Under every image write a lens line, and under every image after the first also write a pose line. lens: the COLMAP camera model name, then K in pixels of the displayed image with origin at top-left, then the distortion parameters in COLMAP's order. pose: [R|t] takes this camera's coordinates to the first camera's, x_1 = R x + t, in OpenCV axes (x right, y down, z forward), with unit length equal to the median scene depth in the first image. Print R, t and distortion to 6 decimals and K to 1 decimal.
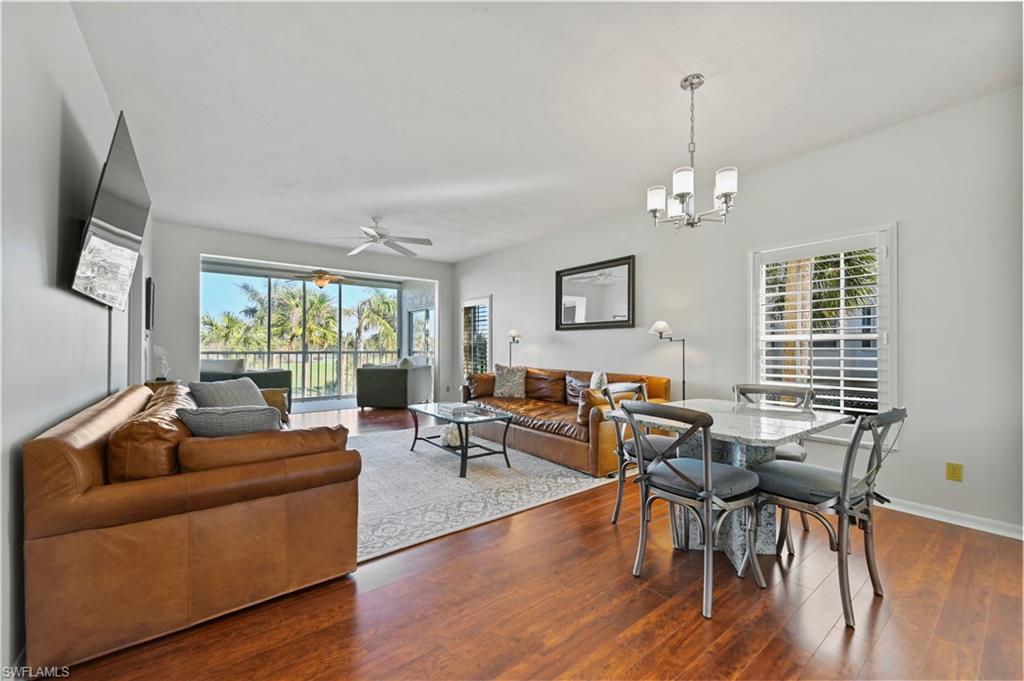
lens RADIAL K [[413.8, 0, 515.3], [0, 413.8, 343.1], [0, 0, 1]] dist [-0.002960, 0.000832]
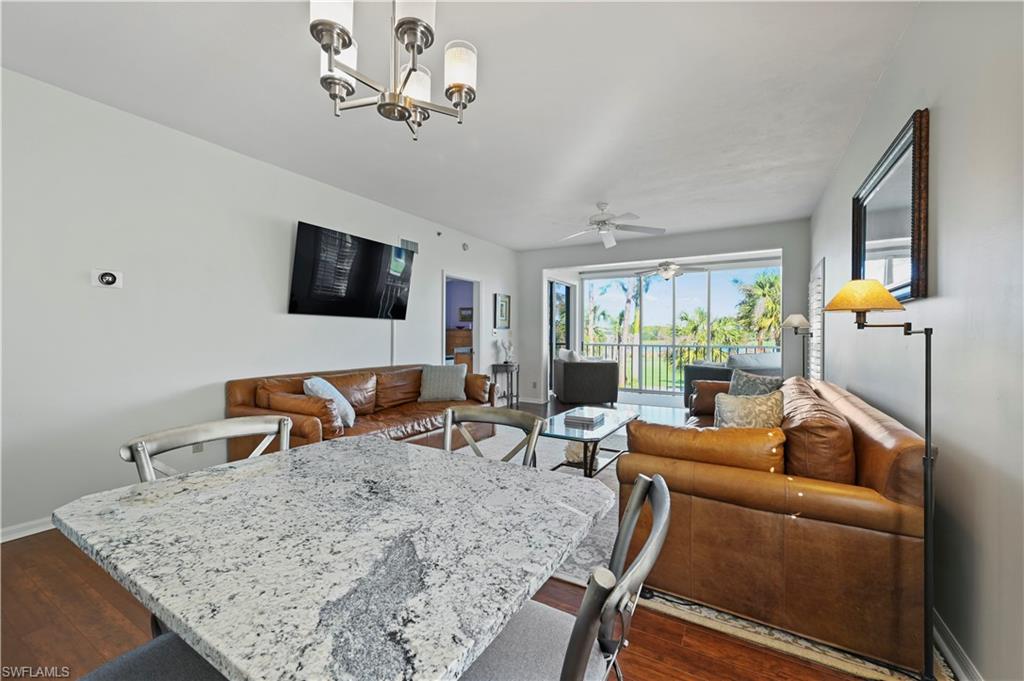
lens RADIAL K [[413.8, 0, 512.5], [0, 413.8, 339.3], [0, 0, 1]] dist [-0.002960, 0.000832]
pose [[0.374030, 0.005151, -0.927402, 0.136778], [0.004519, 0.999963, 0.007376, -0.000999], [0.927406, -0.006949, 0.373993, 0.136033]]
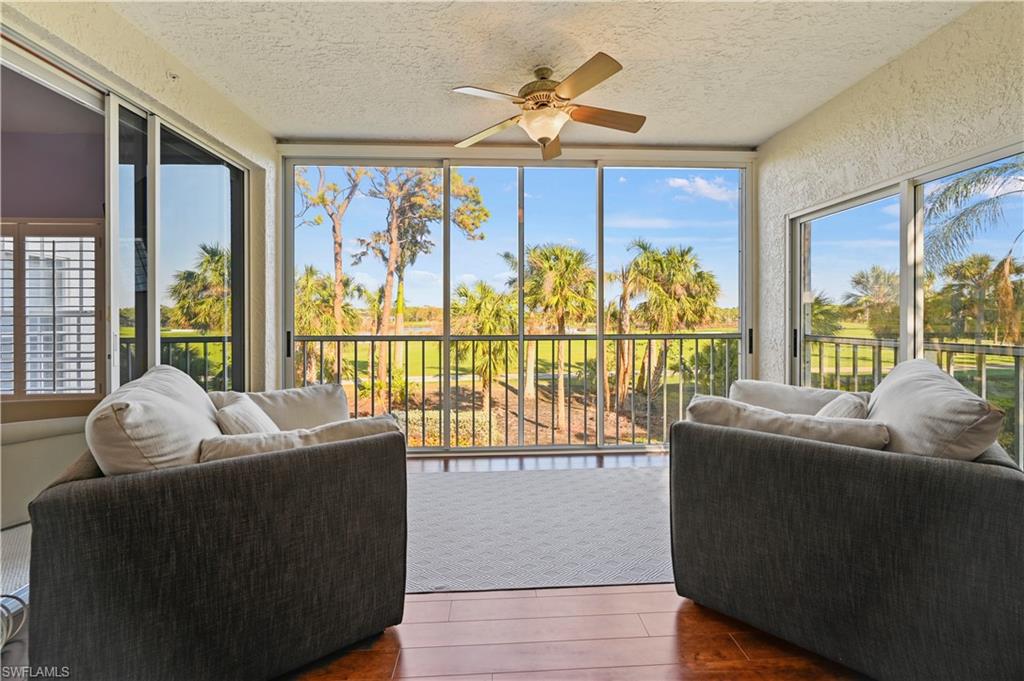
lens RADIAL K [[413.8, 0, 521.8], [0, 413.8, 320.0], [0, 0, 1]] dist [-0.002960, 0.000832]
pose [[0.827480, -0.005010, -0.561472, -0.131029], [0.013303, 0.999854, 0.010683, 0.000341], [0.561337, -0.016310, 0.827426, 0.323138]]
